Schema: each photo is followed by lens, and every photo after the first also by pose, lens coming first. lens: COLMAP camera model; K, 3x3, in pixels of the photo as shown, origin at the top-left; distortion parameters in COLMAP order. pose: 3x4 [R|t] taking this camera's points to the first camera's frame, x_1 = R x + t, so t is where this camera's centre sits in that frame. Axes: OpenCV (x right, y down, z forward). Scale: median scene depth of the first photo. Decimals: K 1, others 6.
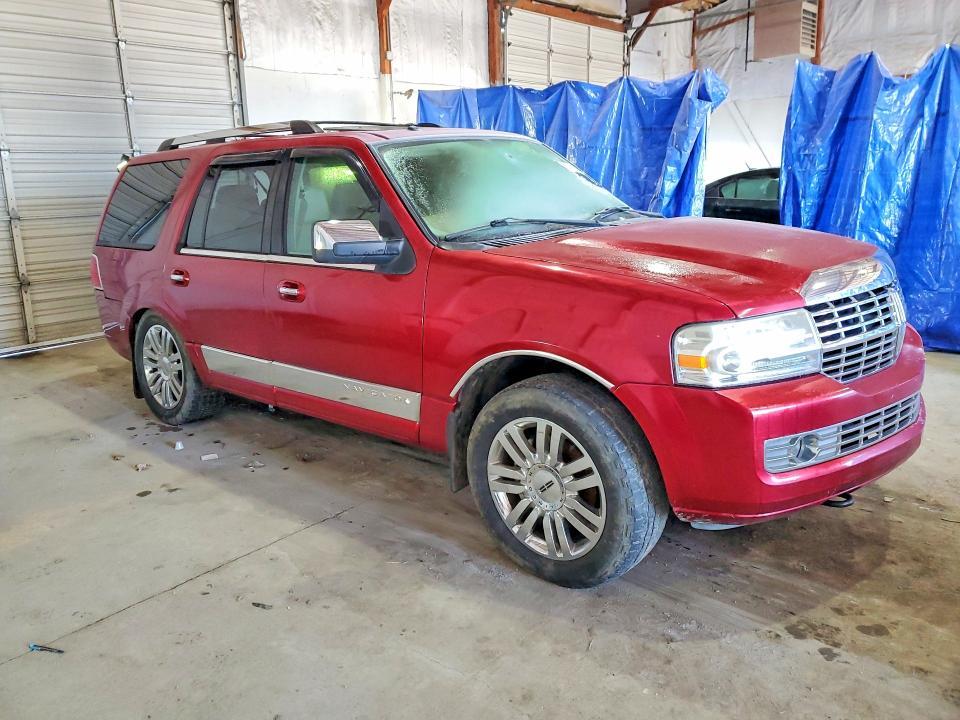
lens RADIAL K [[744.4, 0, 474.6], [0, 744.4, 340.6], [0, 0, 1]] dist [0.008834, 0.002830]
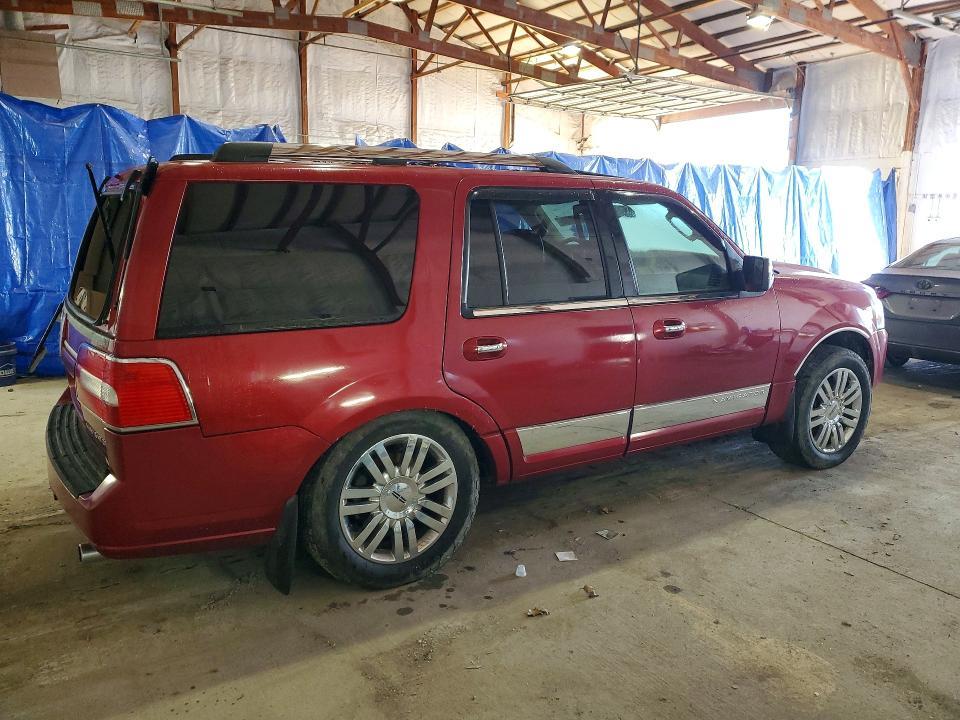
lens RADIAL K [[744.4, 0, 474.6], [0, 744.4, 340.6], [0, 0, 1]] dist [0.008834, 0.002830]
pose [[0.273207, -0.119917, 0.954452, -1.297611], [0.186140, 0.980037, 0.069850, -0.172702], [-0.943774, 0.158578, 0.290074, 0.940944]]
